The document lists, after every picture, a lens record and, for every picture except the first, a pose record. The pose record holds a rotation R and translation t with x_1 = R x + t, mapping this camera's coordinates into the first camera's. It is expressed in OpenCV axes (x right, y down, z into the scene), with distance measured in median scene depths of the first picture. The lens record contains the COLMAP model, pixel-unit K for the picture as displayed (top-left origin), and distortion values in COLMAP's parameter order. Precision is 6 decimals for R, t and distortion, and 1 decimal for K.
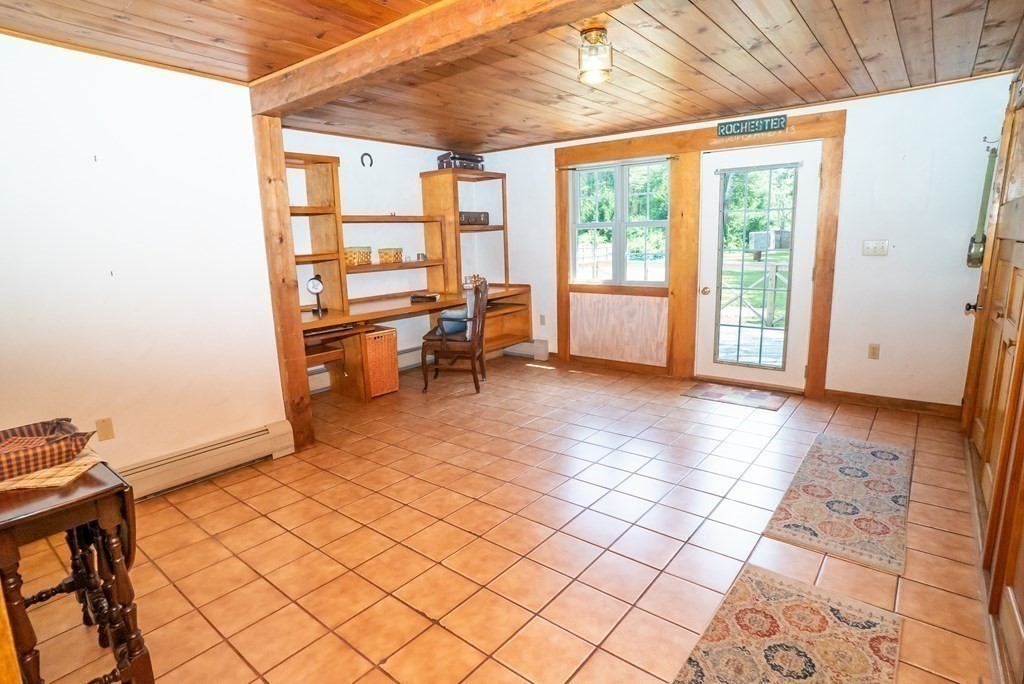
lens RADIAL K [[532.5, 0, 512.0], [0, 532.5, 342.0], [0, 0, 1]] dist [-0.086525, 0.042331]
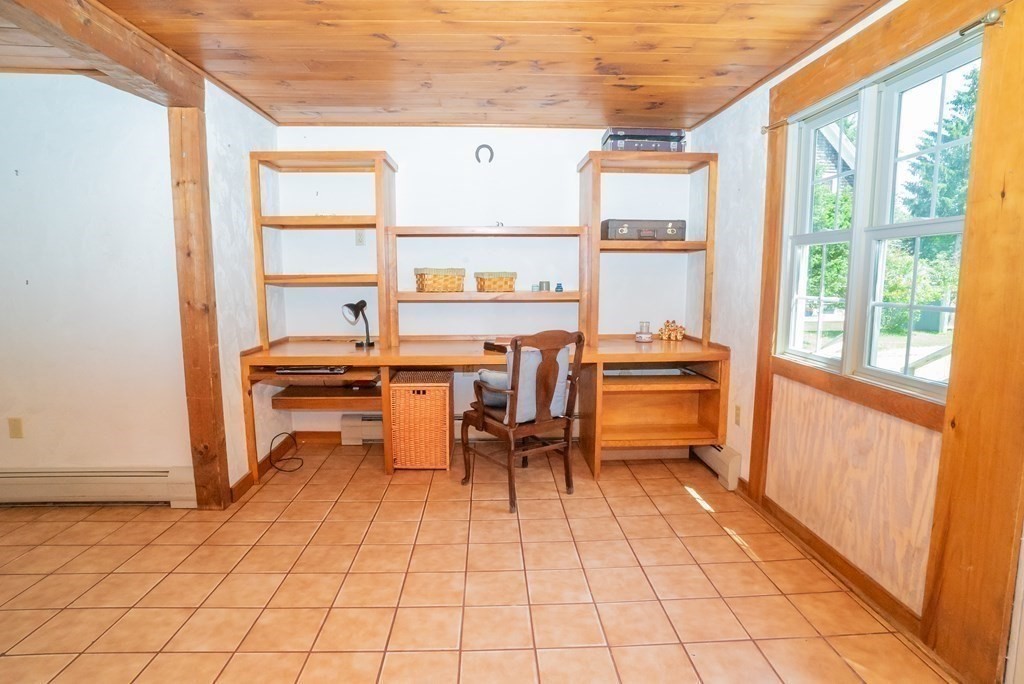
lens RADIAL K [[555.1, 0, 508.7], [0, 555.1, 335.7], [0, 0, 1]] dist [-0.072476, 0.039447]
pose [[0.658854, 0.116193, -0.743243, 0.362954], [-0.163836, 0.986447, 0.008981, -0.103586], [0.734214, 0.115853, 0.668961, 0.531737]]
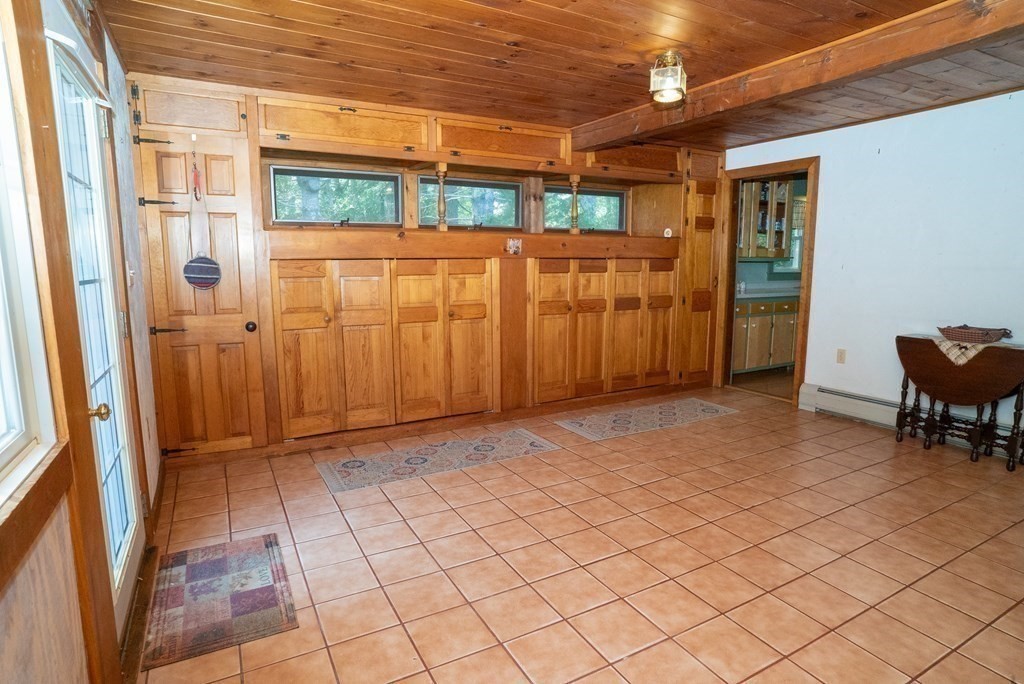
lens RADIAL K [[549.5, 0, 516.6], [0, 549.5, 345.3], [0, 0, 1]] dist [-0.056992, 0.000255]
pose [[-0.926699, -0.024128, 0.375029, 0.008692], [0.100036, 0.946093, 0.308058, -0.197470], [-0.362246, 0.322994, -0.874330, 1.114750]]
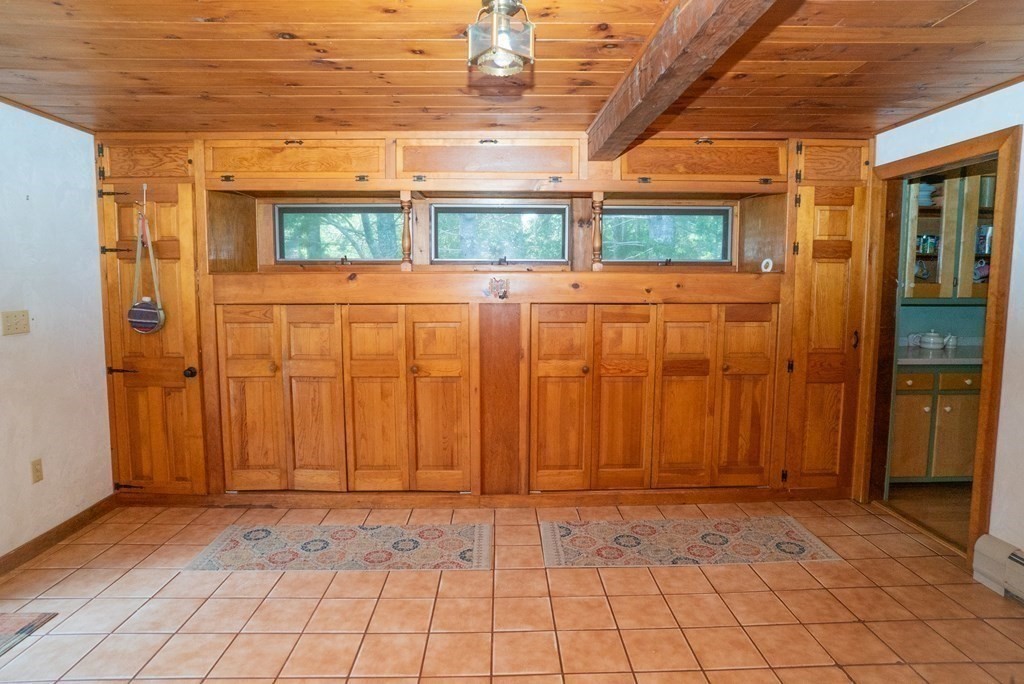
lens RADIAL K [[555.1, 0, 508.7], [0, 555.1, 335.7], [0, 0, 1]] dist [-0.072476, 0.039447]
pose [[-0.647499, -0.042140, 0.760901, -0.188837], [0.160908, 0.968399, 0.190559, -0.151953], [-0.744885, 0.245821, -0.620256, 0.746368]]
